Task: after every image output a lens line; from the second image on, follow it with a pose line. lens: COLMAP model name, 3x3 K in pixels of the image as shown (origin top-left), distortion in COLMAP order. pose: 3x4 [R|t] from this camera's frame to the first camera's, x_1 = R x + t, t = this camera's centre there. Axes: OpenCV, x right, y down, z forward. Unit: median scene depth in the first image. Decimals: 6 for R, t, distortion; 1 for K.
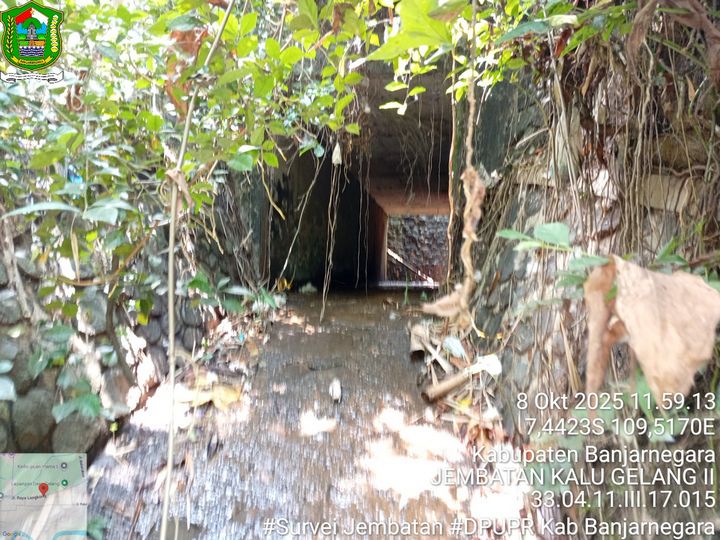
lens RADIAL K [[551.6, 0, 366.4], [0, 551.6, 268.9], [0, 0, 1]] dist [0.081979, -0.097007]
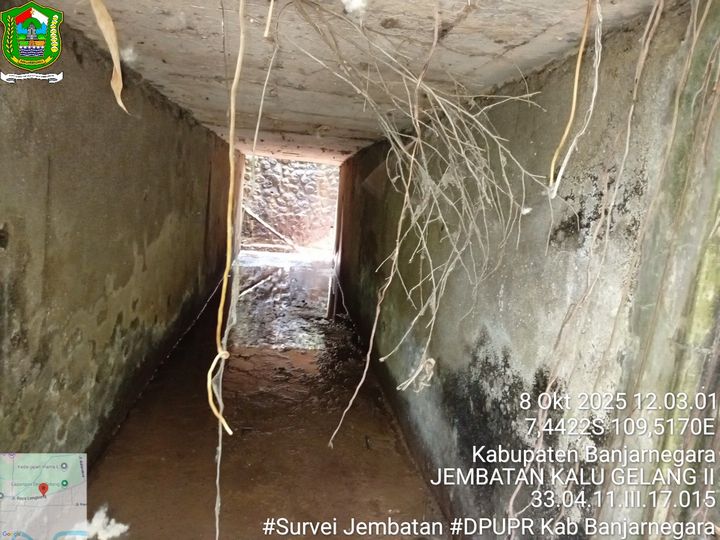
lens RADIAL K [[548.3, 0, 354.5], [0, 548.3, 270.2], [0, 0, 1]] dist [0.079319, -0.174265]
pose [[0.961583, 0.026508, 0.273232, -0.014051], [-0.076650, 0.981666, 0.174516, -0.079581], [-0.263596, -0.188755, 0.945986, 0.247221]]
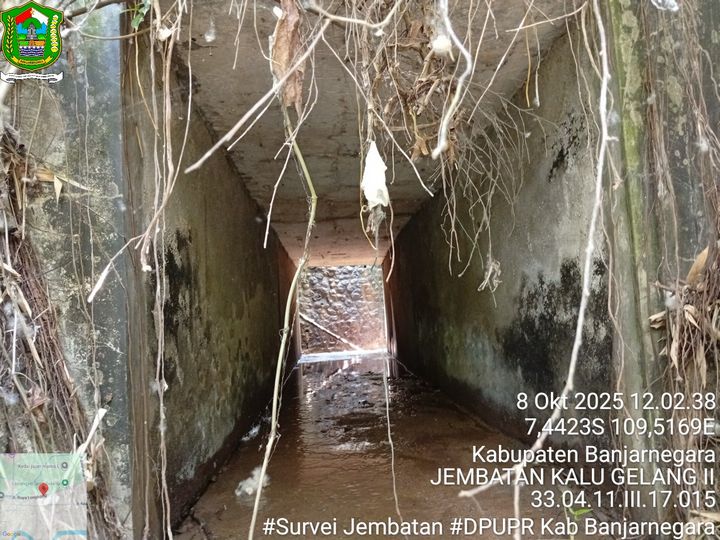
lens RADIAL K [[547.6, 0, 359.9], [0, 547.6, 275.3], [0, 0, 1]] dist [0.002660, -0.054438]
pose [[0.975040, -0.062363, 0.213091, -0.037284], [0.074740, 0.995922, -0.050522, -0.037829], [-0.209071, 0.065188, 0.975725, 0.198687]]
